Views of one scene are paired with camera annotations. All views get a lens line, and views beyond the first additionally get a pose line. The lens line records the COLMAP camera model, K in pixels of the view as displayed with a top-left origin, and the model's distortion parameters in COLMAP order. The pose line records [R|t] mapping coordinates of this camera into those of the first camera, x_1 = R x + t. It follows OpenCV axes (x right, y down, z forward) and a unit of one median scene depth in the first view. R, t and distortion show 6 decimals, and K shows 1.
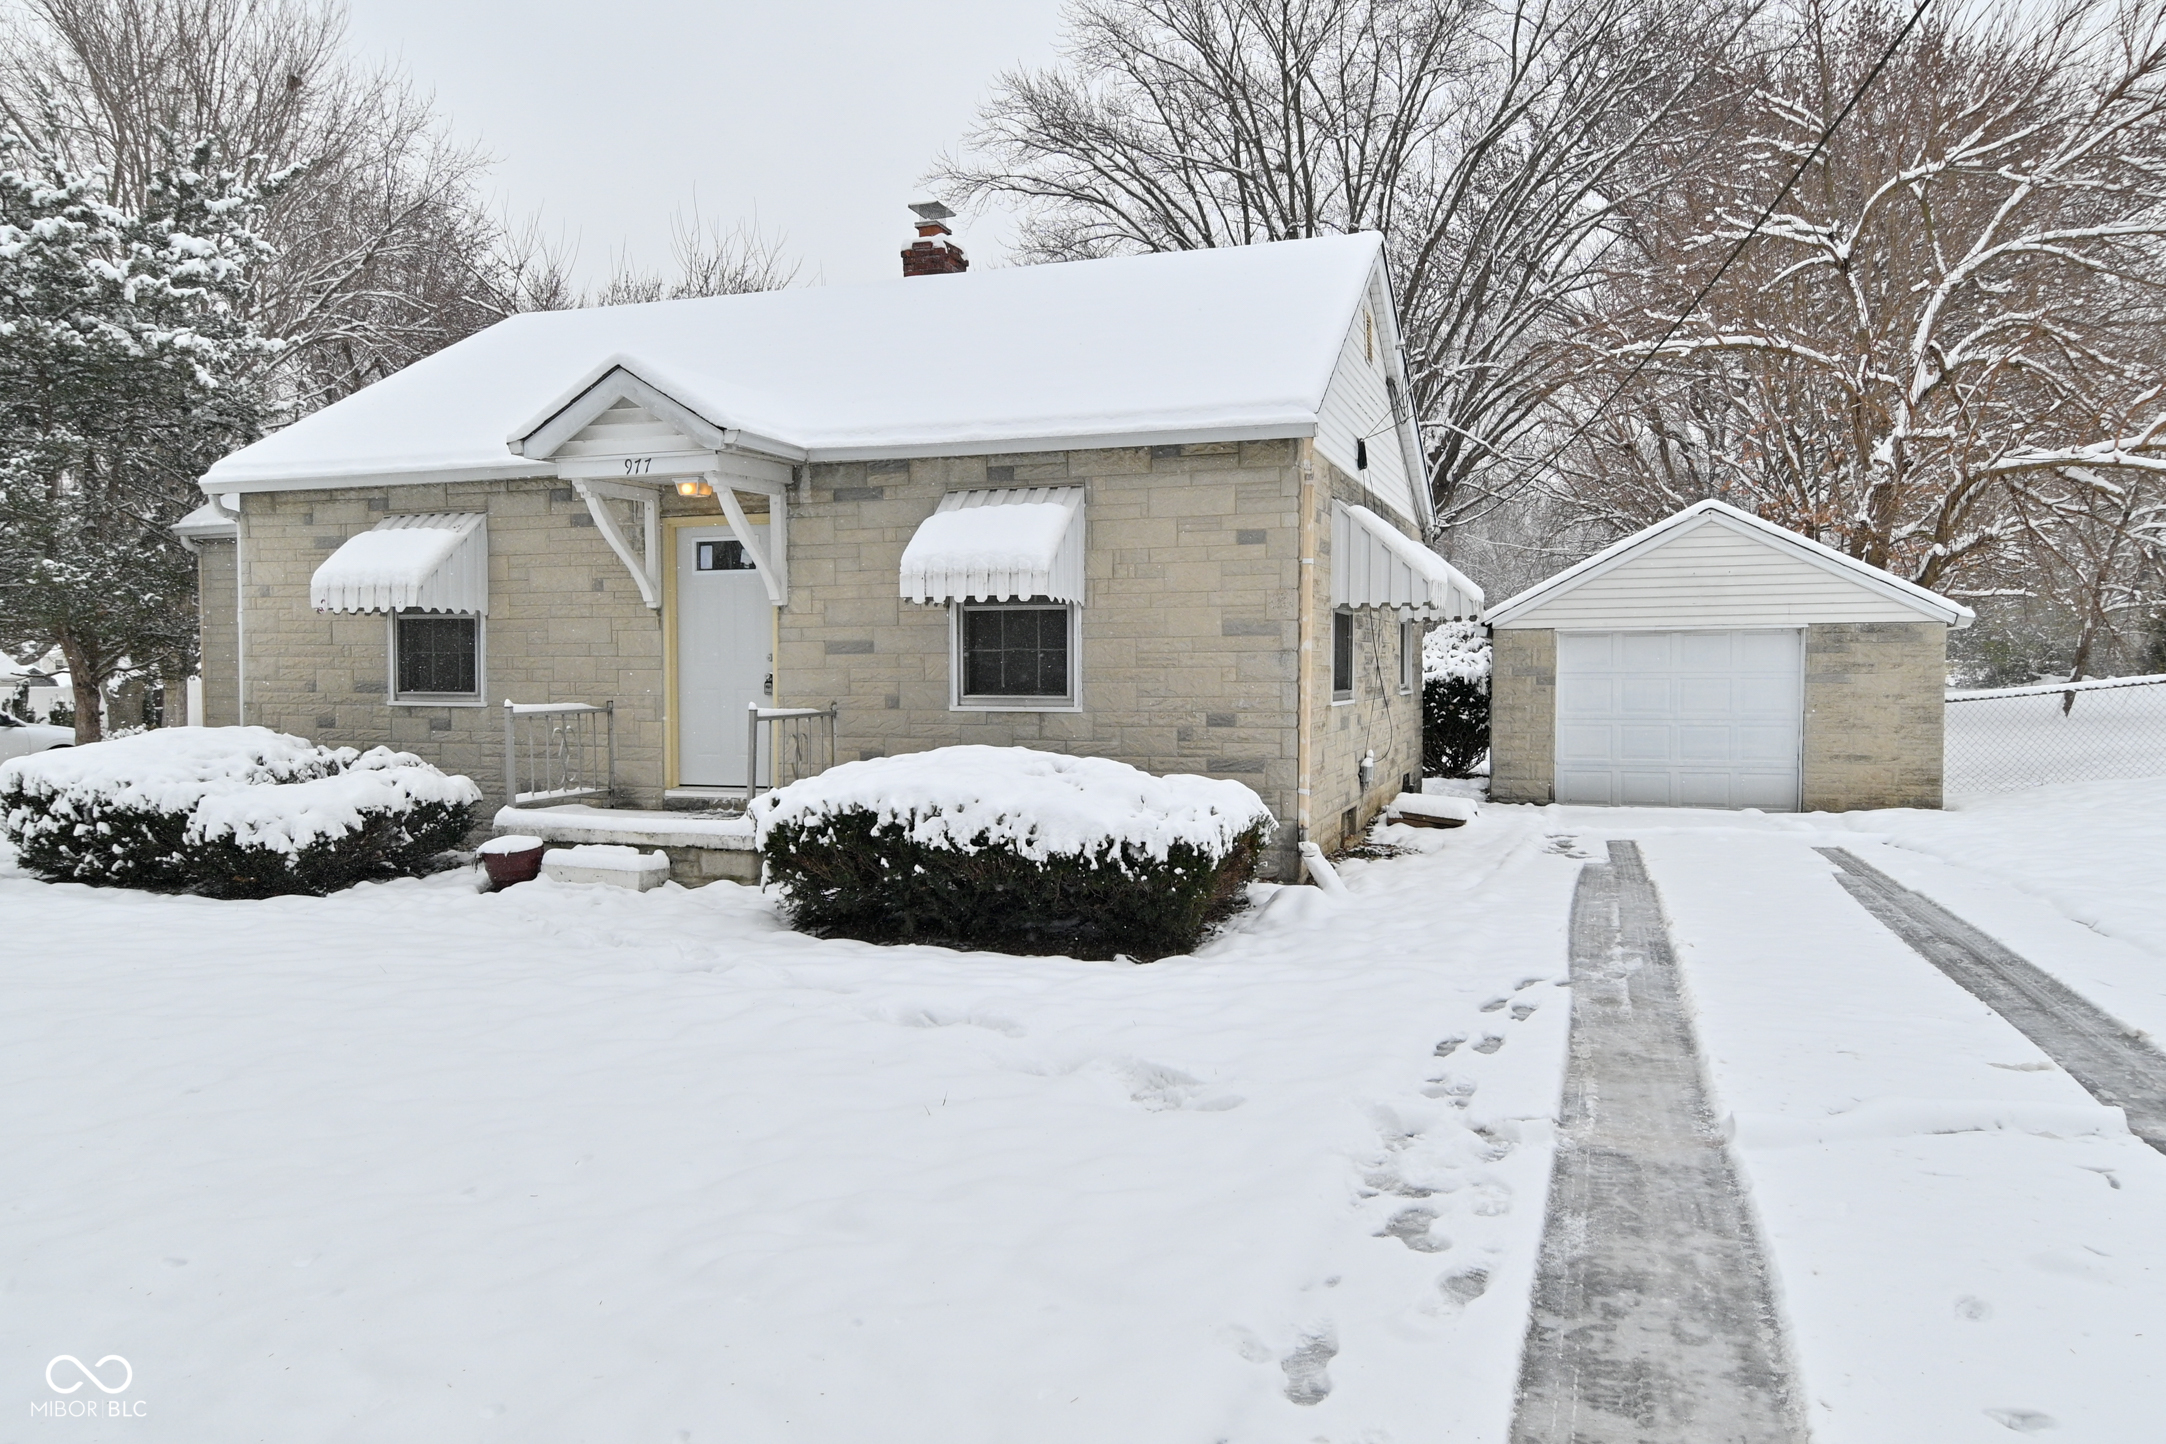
lens RADIAL K [[1445.0, 0, 1101.6], [0, 1445.0, 713.0], [0, 0, 1]] dist [0.005282, -0.004237]
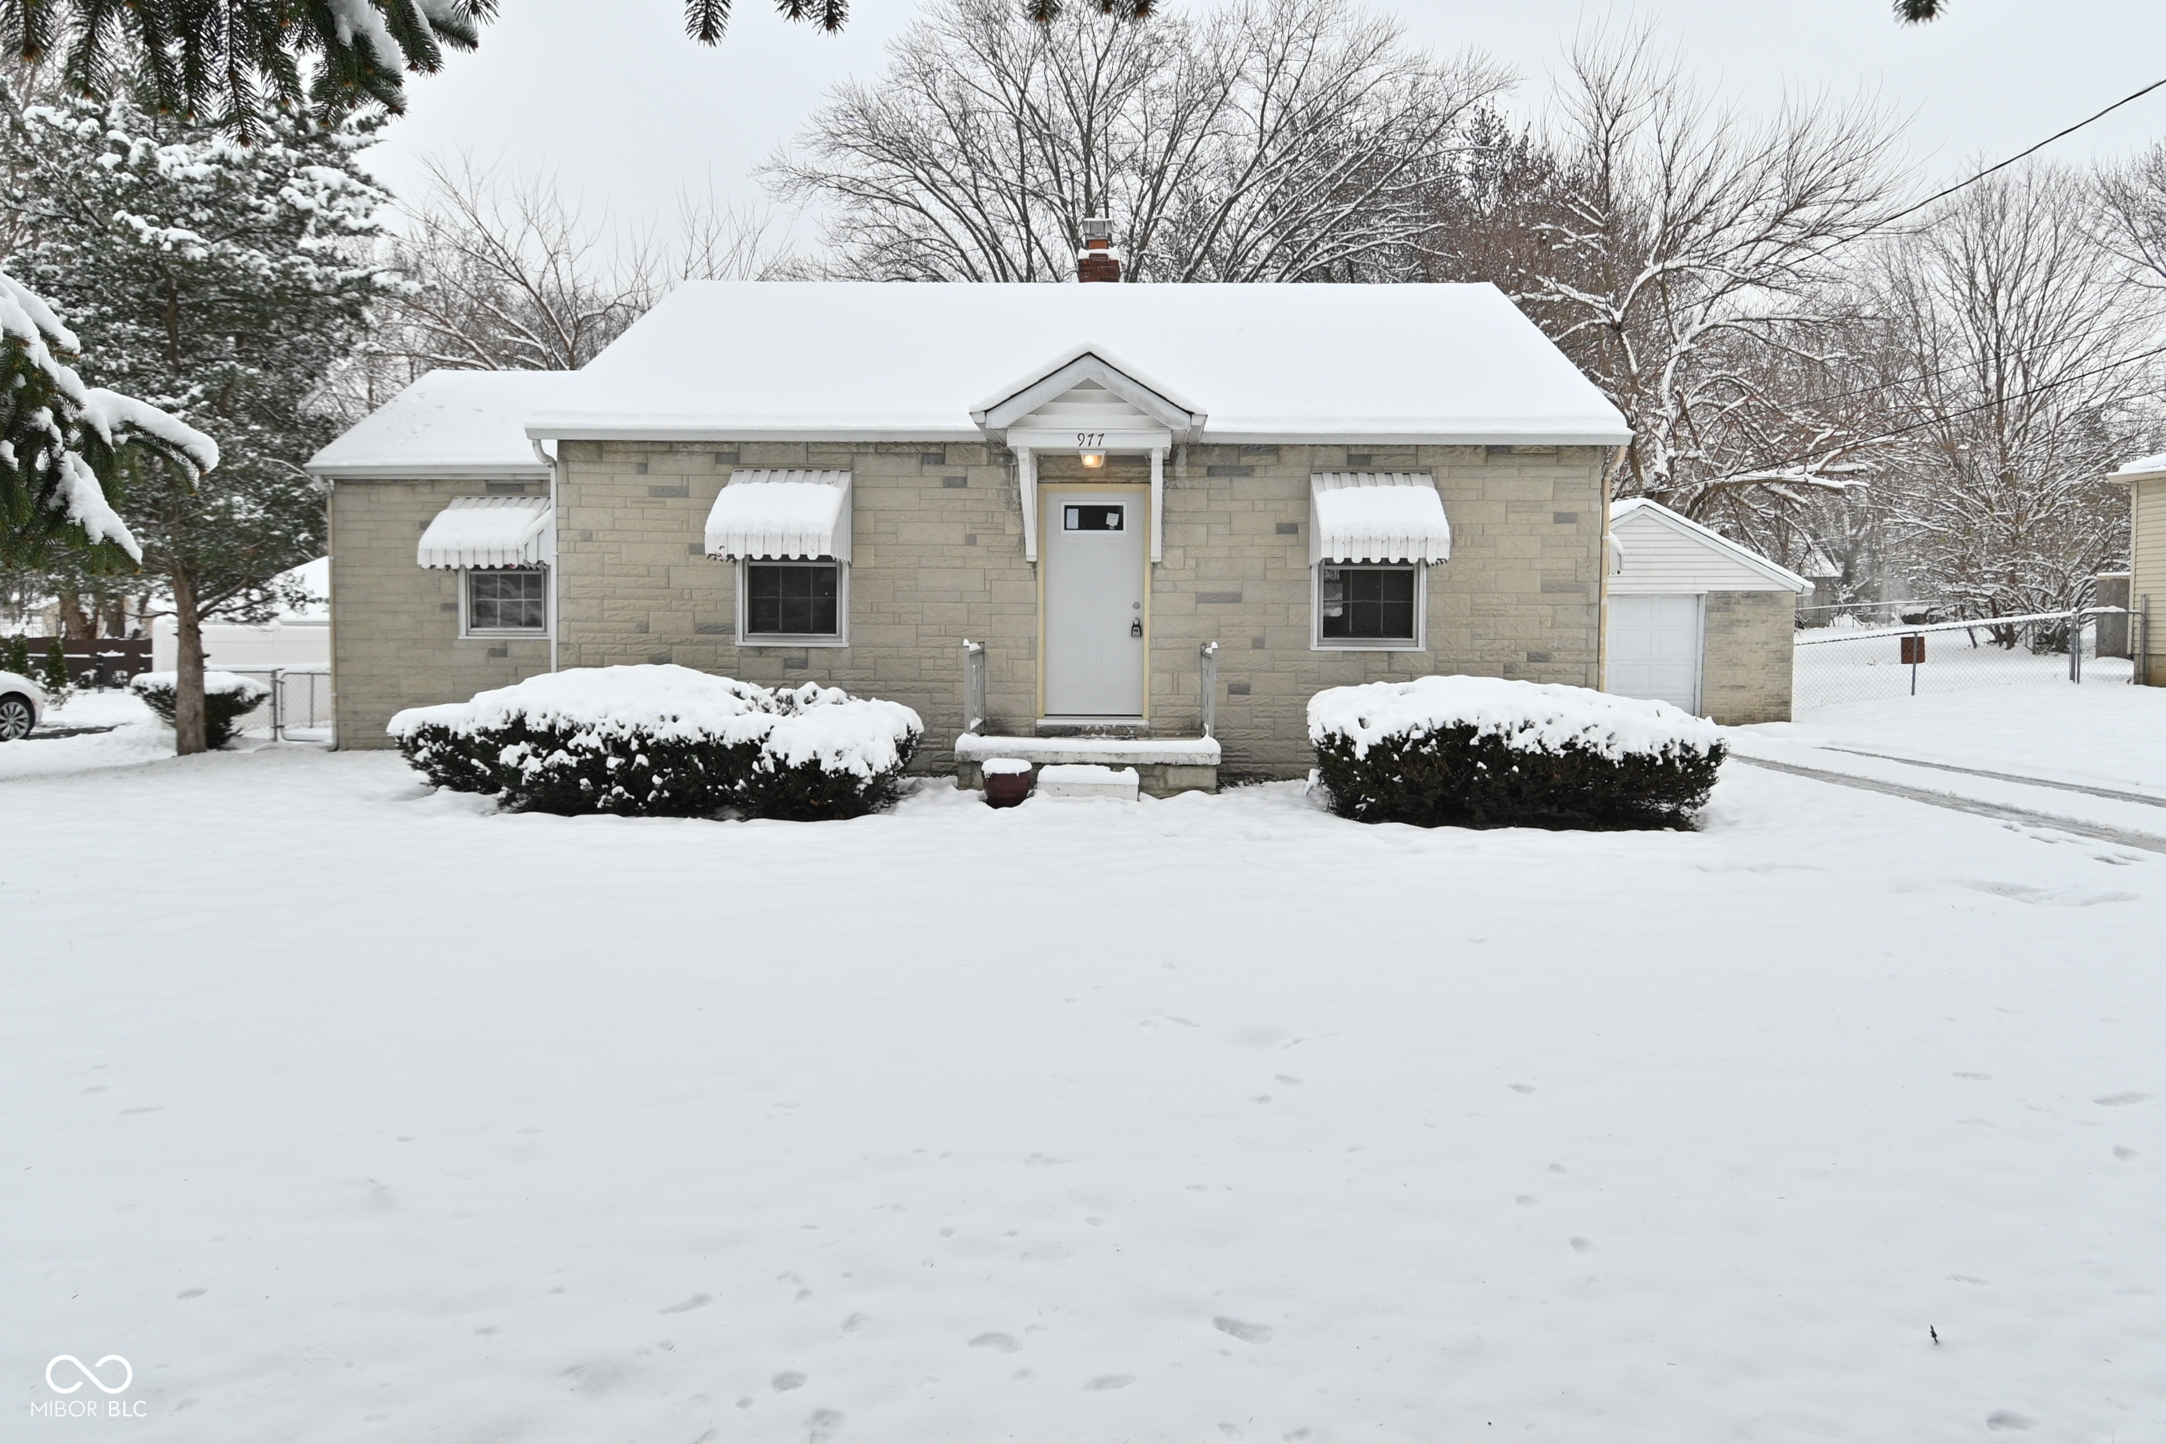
lens RADIAL K [[1255.9, 0, 1136.1], [0, 1255.9, 672.3], [0, 0, 1]] dist [0.027258, -0.037539]
pose [[0.952211, -0.003927, 0.305414, -0.568754], [0.001613, 0.999968, 0.007830, 0.008545], [-0.305435, -0.006963, 0.952187, 0.021859]]
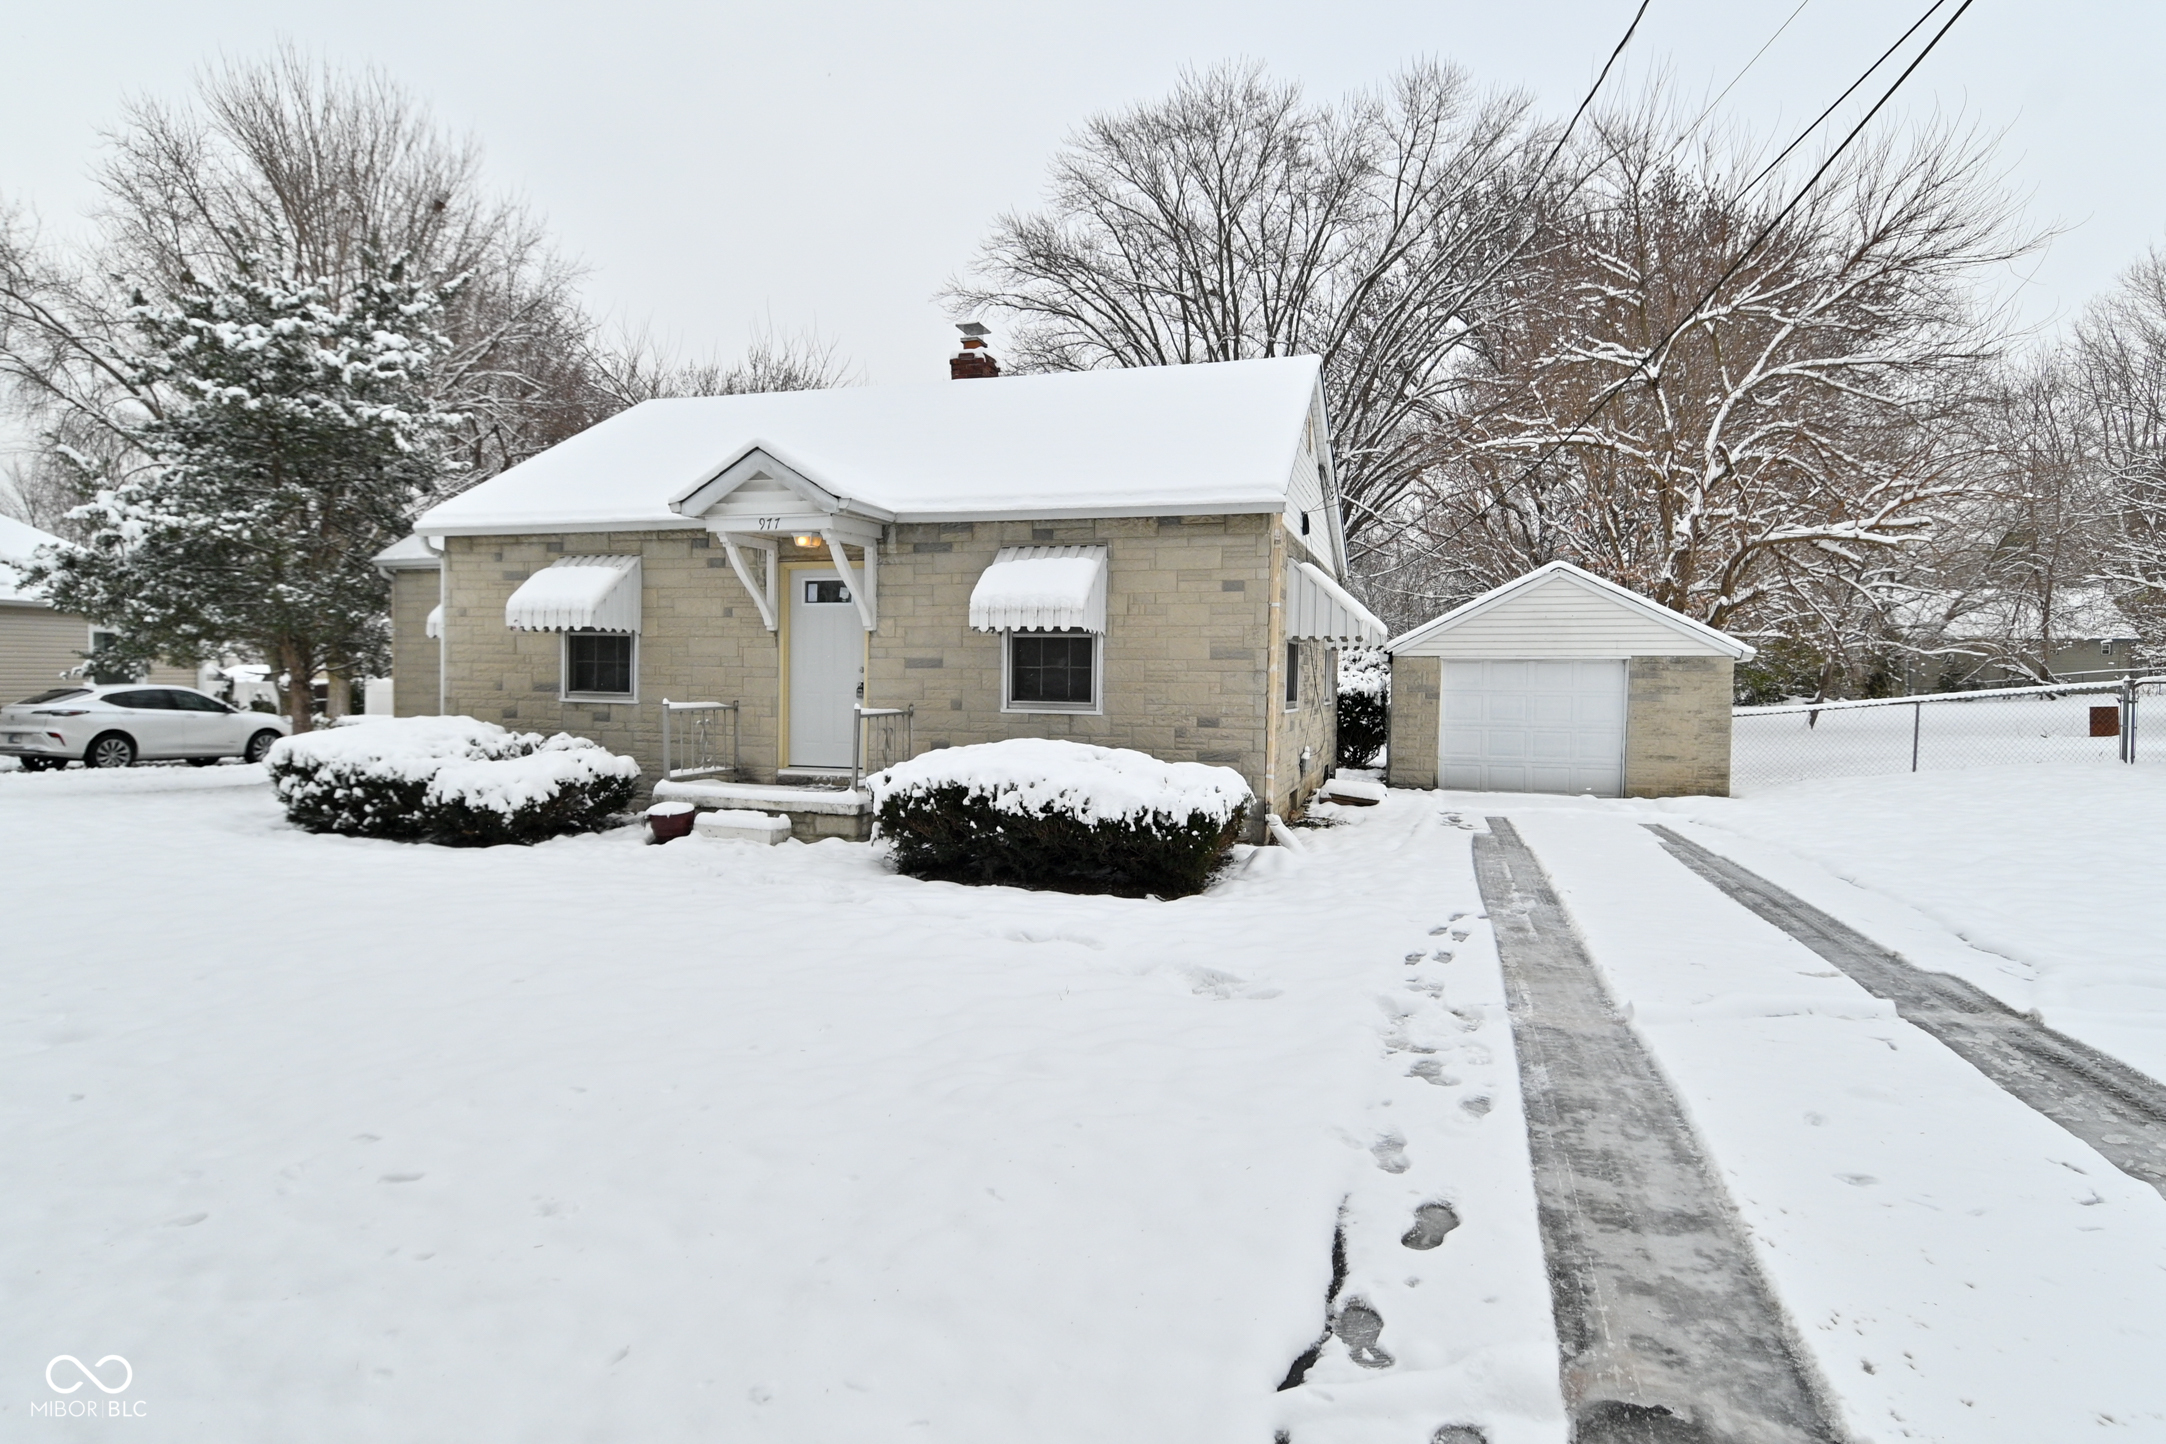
lens RADIAL K [[1140.2, 0, 1086.2], [0, 1140.2, 711.0], [0, 0, 1]] dist [0.020219, -0.029241]
pose [[0.999506, 0.015012, 0.027624, -0.055041], [-0.014917, 0.999882, -0.003660, -0.000052], [-0.027675, 0.003246, 0.999612, -0.048440]]
